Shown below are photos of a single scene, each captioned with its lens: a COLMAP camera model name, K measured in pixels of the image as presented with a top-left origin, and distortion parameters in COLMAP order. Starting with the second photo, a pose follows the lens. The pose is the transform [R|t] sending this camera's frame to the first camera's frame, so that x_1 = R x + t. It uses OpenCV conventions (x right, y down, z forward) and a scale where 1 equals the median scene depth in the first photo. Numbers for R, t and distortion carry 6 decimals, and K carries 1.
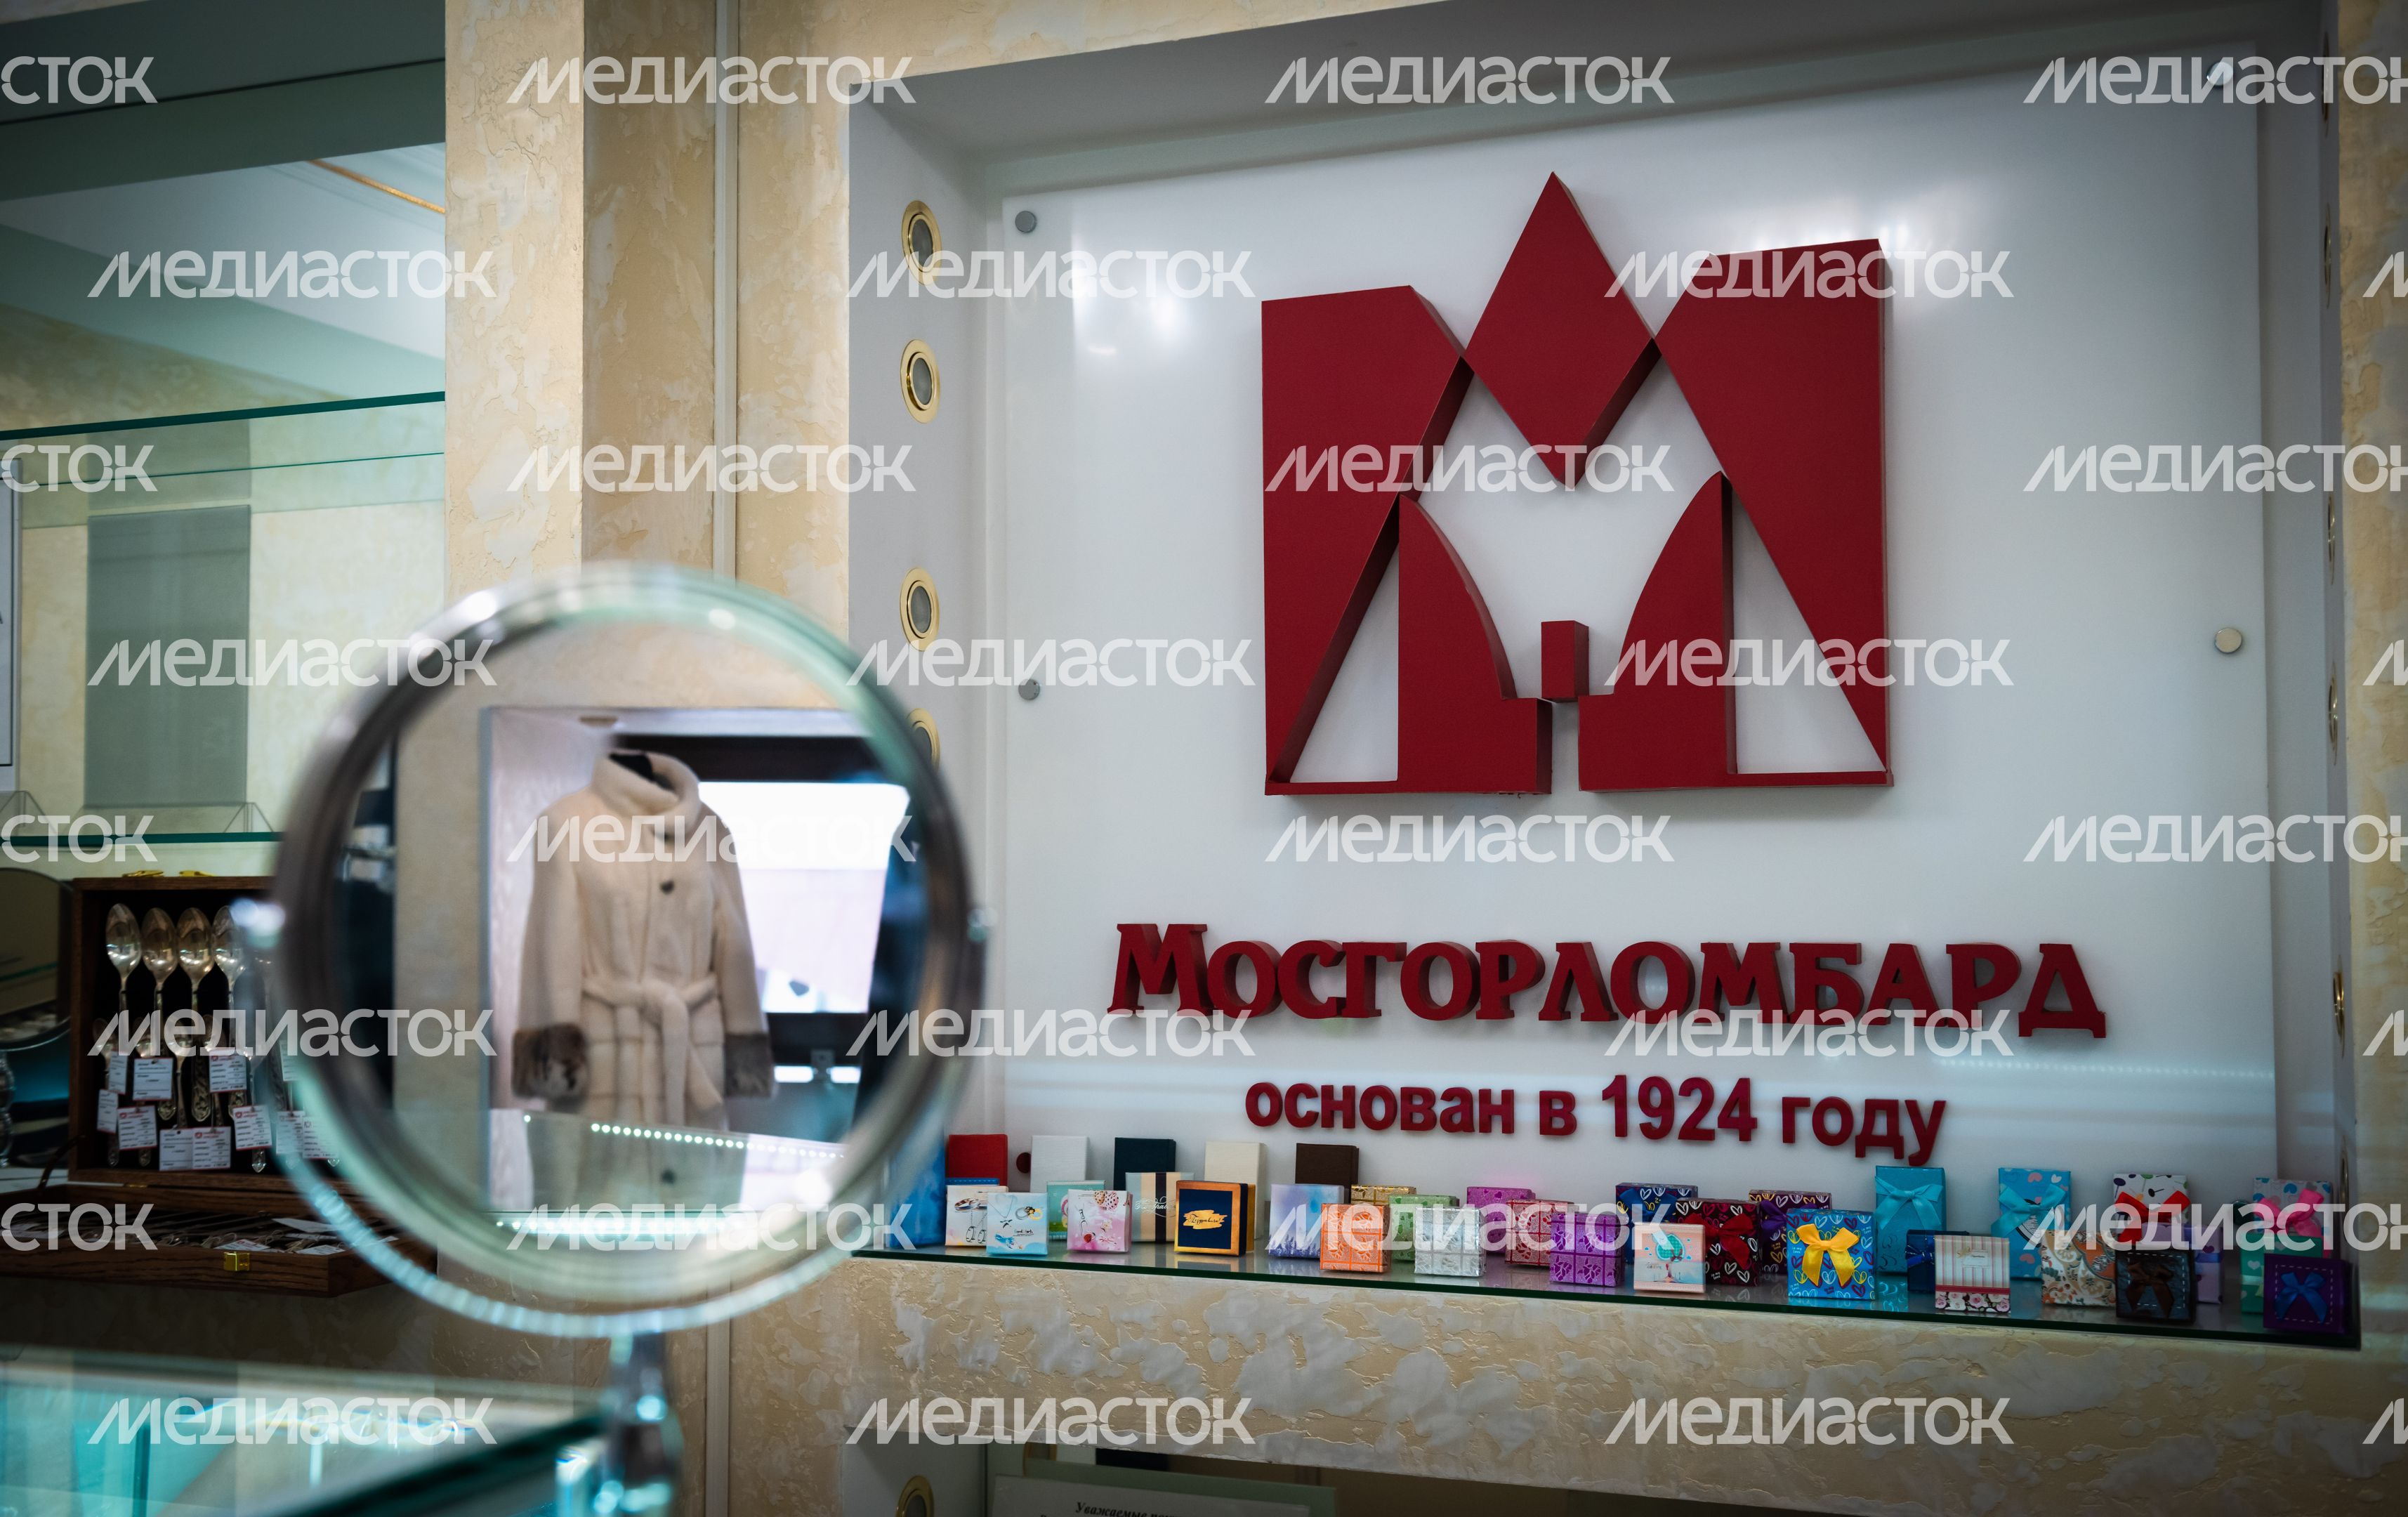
lens RADIAL K [[2642.1, 0, 1155.2], [0, 2642.1, 793.8], [0, 0, 1]] dist [0.069079, 0.000000]
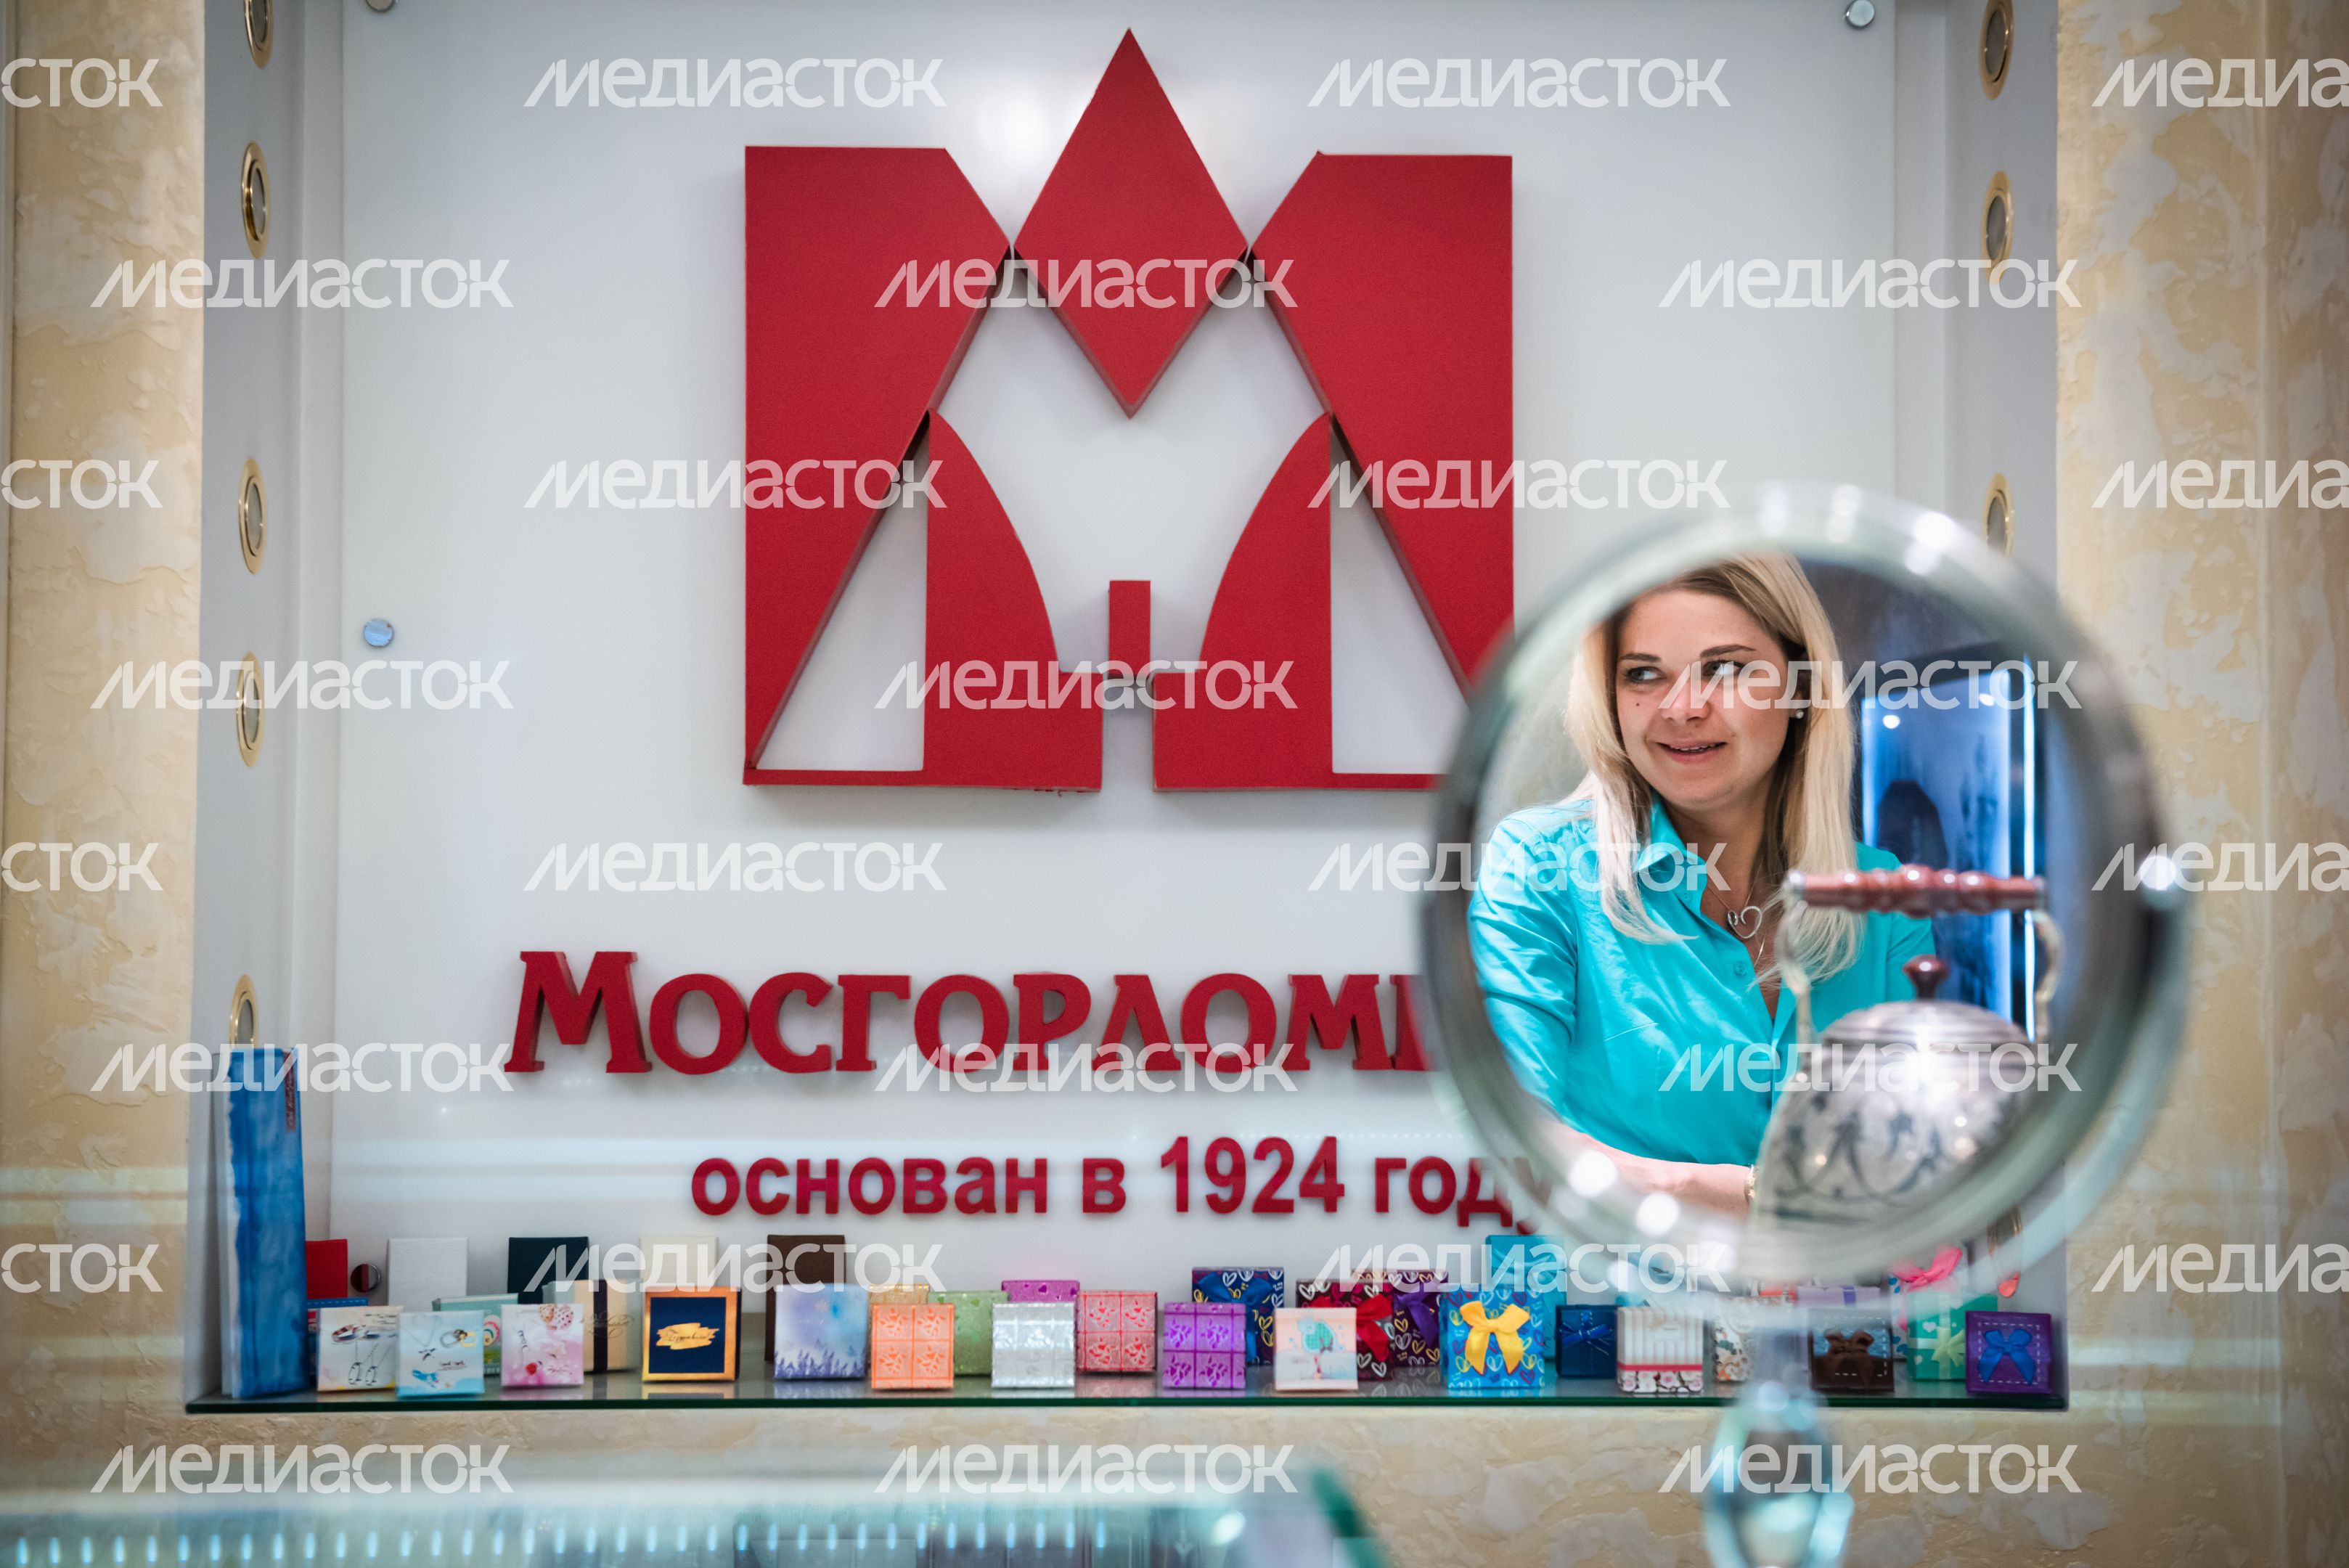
lens RADIAL K [[3557.7, 0, 1172.1], [0, 3557.7, 776.9], [0, 0, 1]] dist [0.167999, 0.000000]
pose [[0.904245, 0.028588, 0.426056, -0.300907], [-0.022881, 0.999567, -0.018507, 0.015186], [-0.426400, 0.006986, 0.904508, 0.001684]]
